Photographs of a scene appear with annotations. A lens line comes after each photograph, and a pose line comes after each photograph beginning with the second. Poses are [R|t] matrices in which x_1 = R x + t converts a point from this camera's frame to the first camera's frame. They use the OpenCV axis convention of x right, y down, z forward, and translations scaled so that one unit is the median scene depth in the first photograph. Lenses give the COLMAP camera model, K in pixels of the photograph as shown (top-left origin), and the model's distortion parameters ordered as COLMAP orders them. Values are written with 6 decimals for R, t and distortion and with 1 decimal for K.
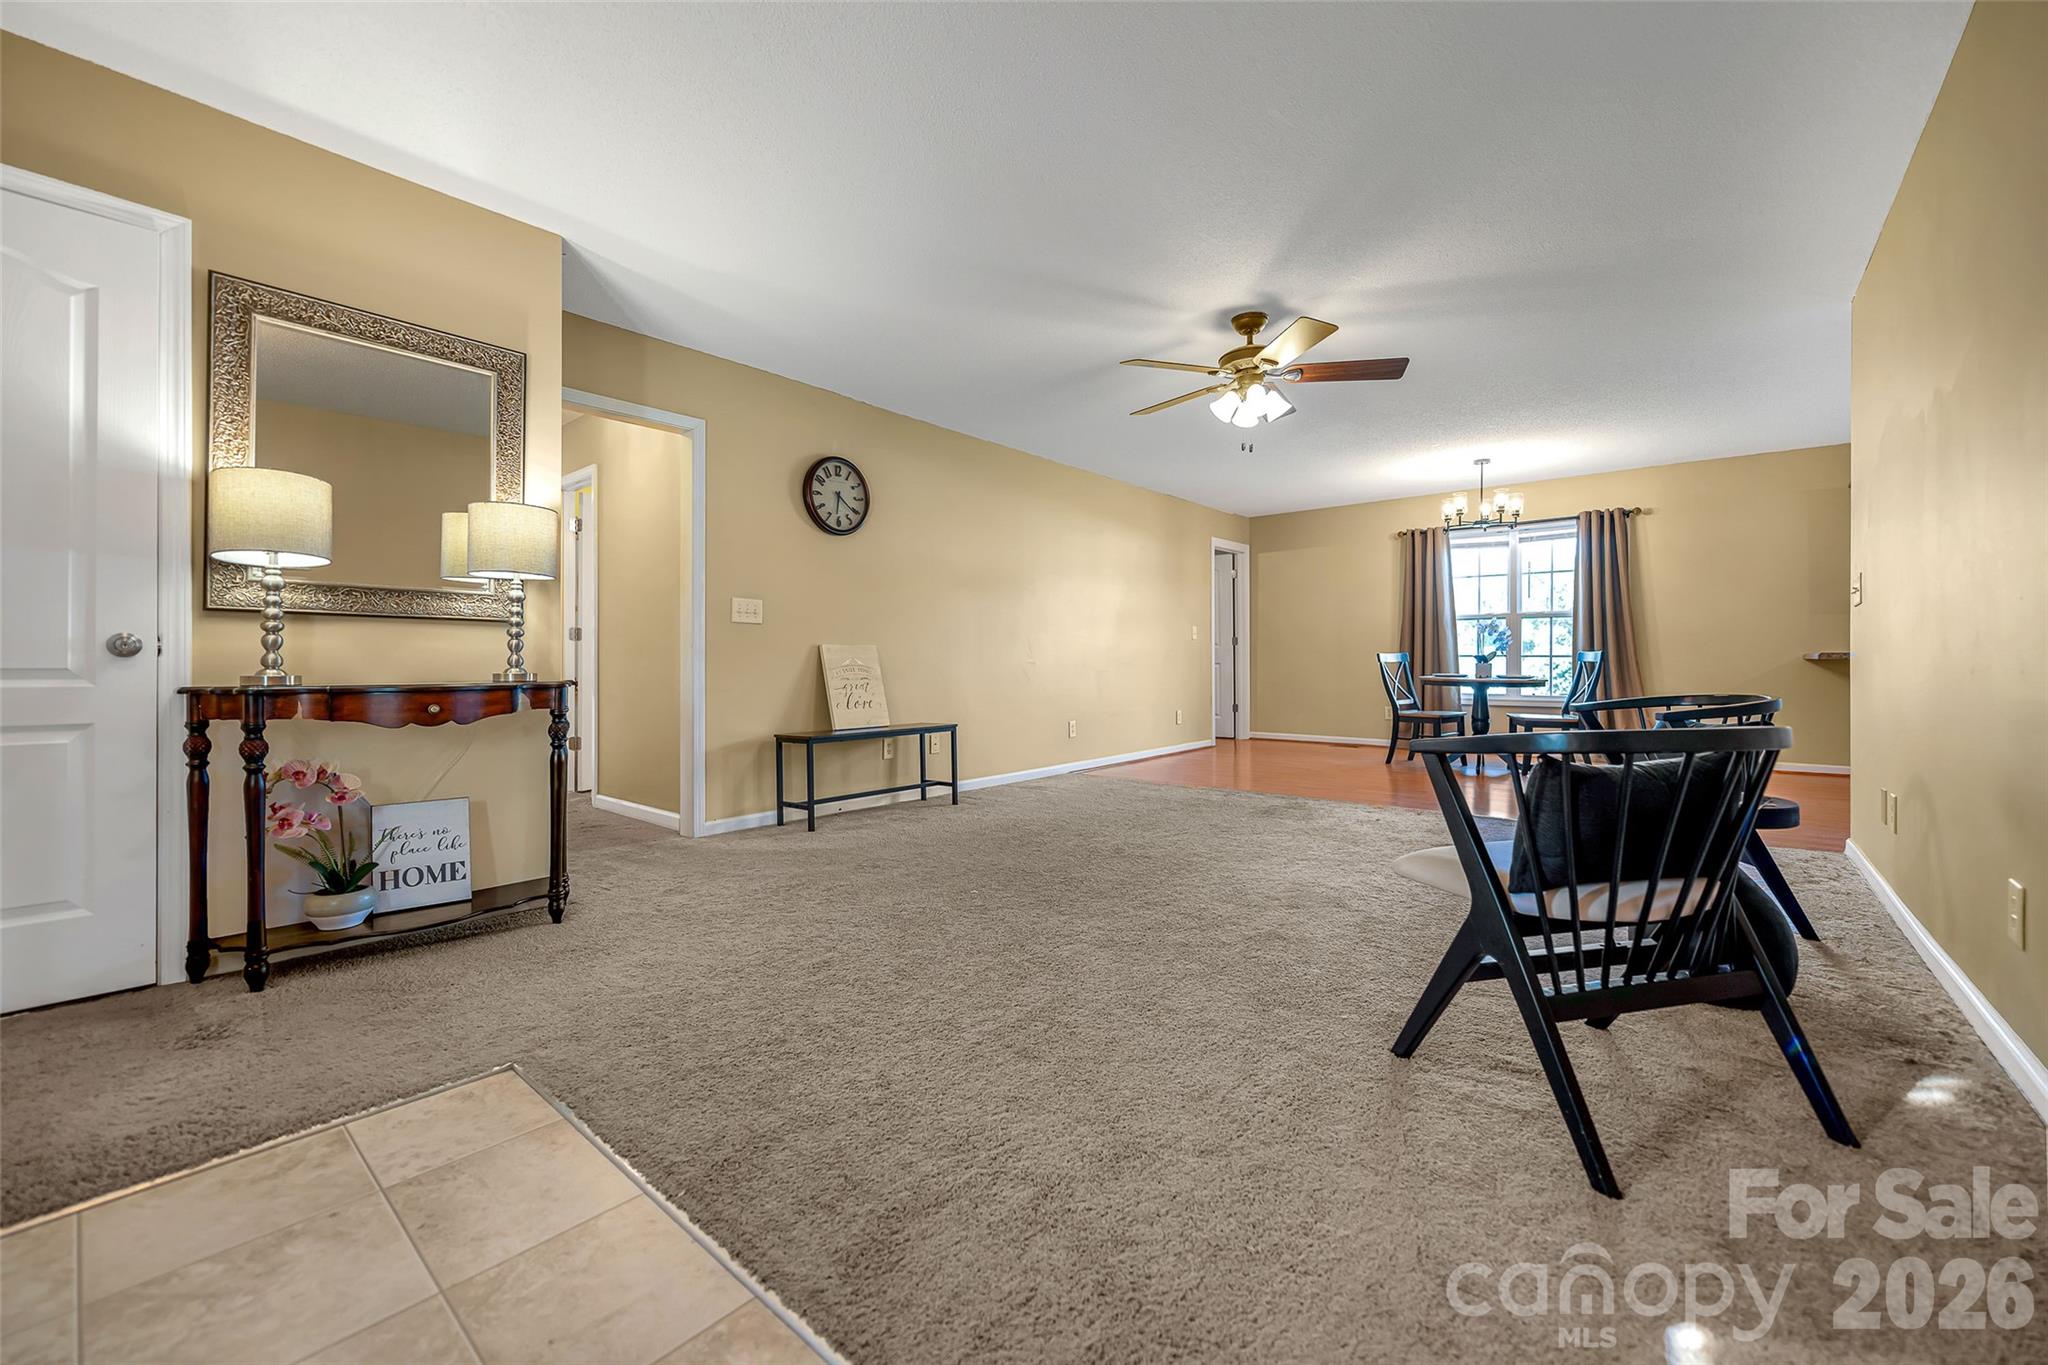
lens RADIAL K [[818.1, 0, 1021.7], [0, 818.1, 665.6], [0, 0, 1]] dist [0.000176, 0.000269]
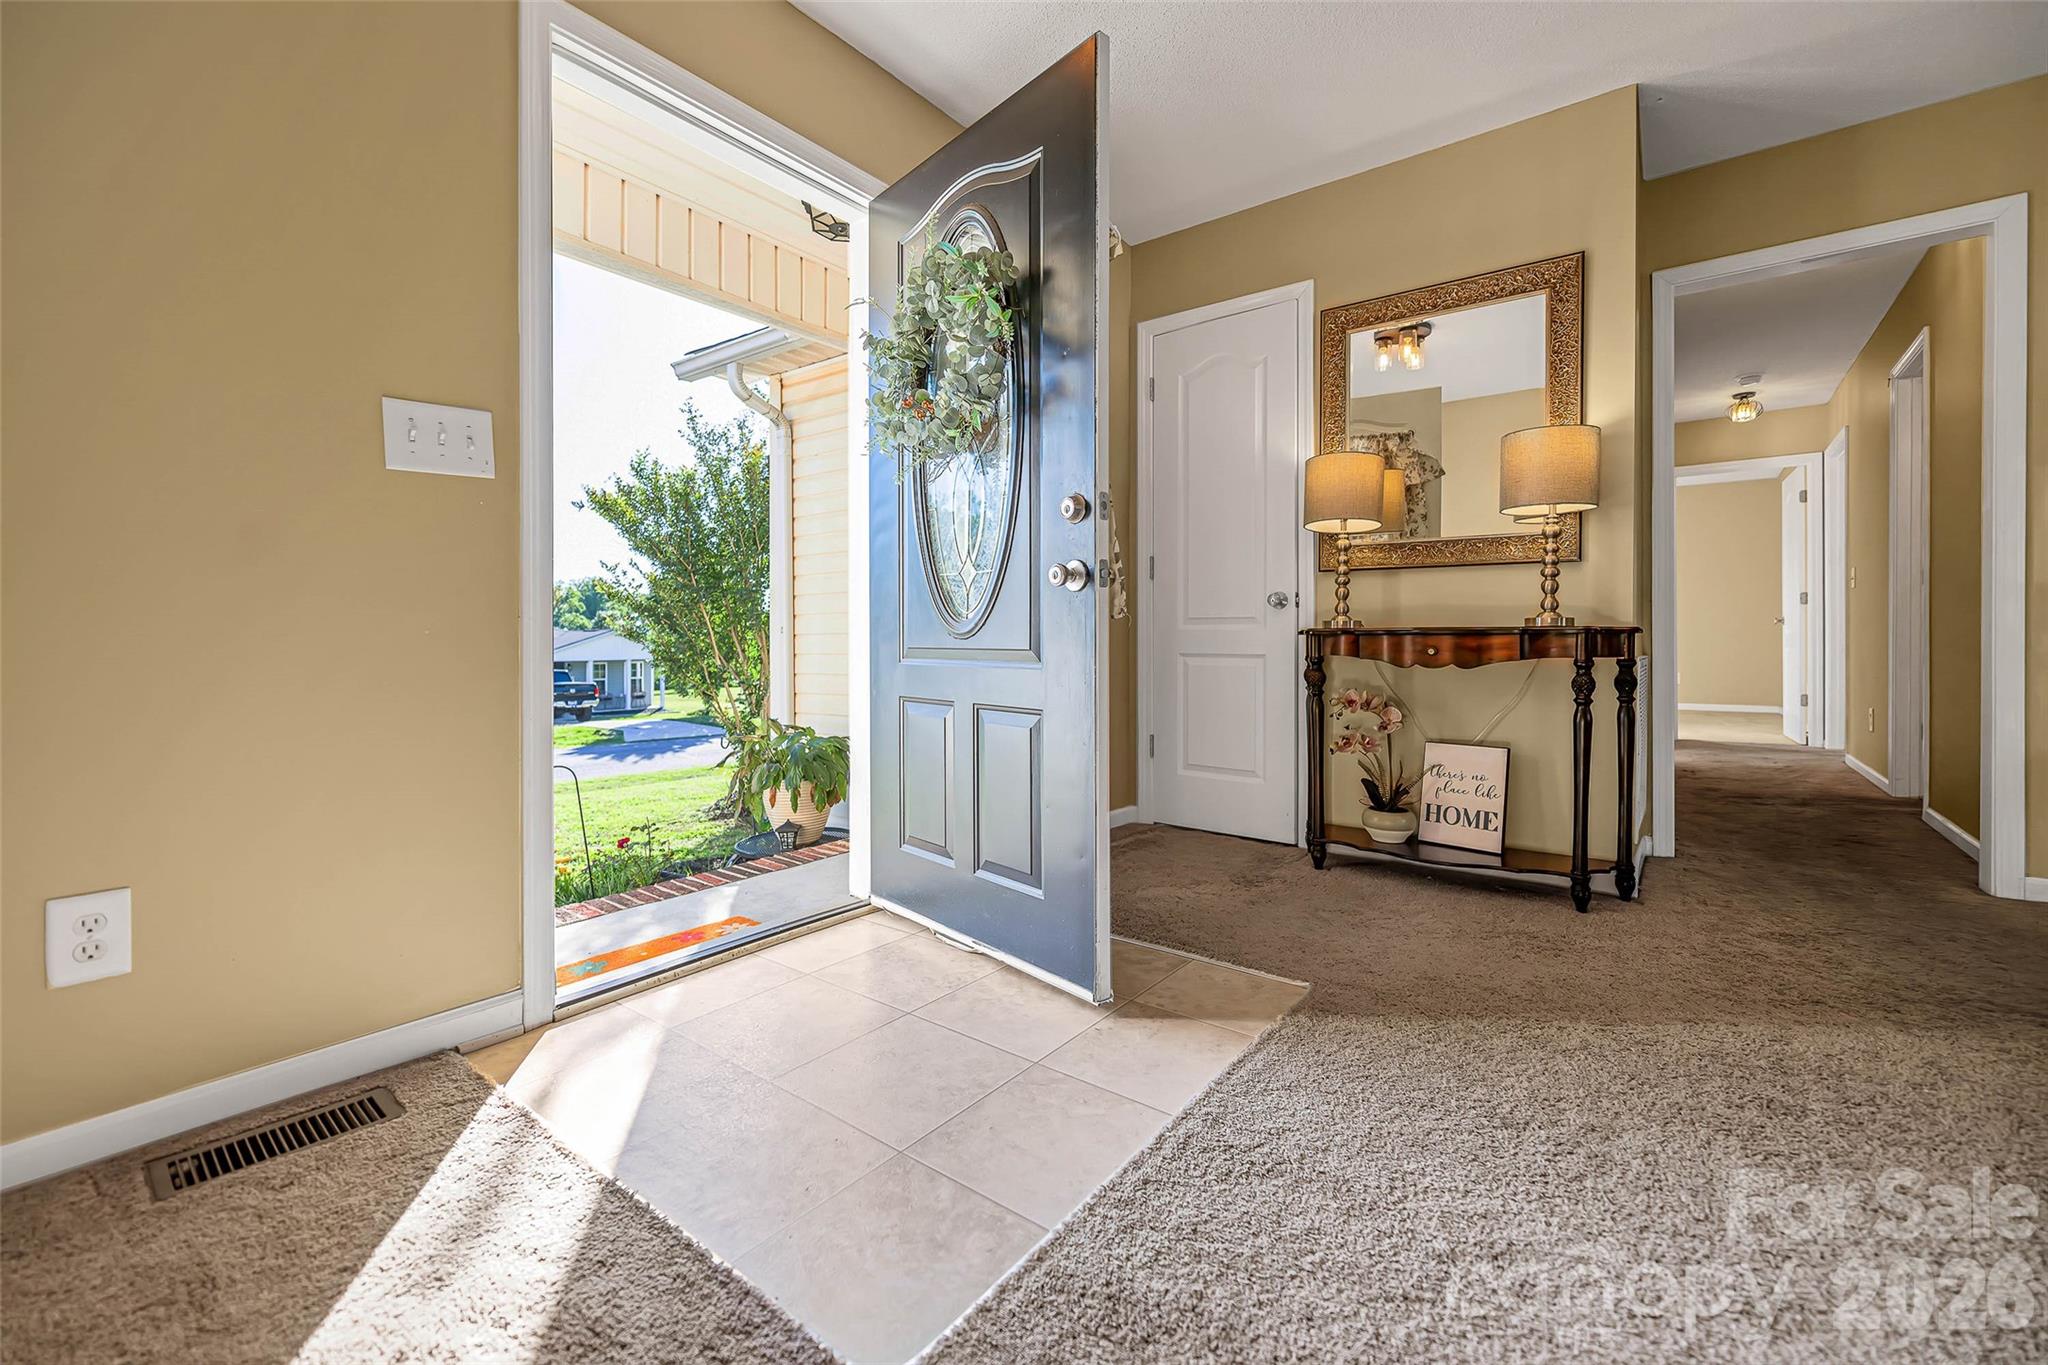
lens RADIAL K [[842.3, 0, 1027.6], [0, 842.3, 647.8], [0, 0, 1]] dist [0.000627, 0.000016]
pose [[0.064586, 0.011583, -0.997845, 0.262115], [-0.000841, 0.999933, 0.011553, 0.031518], [0.997912, 0.000093, 0.064592, 0.366530]]
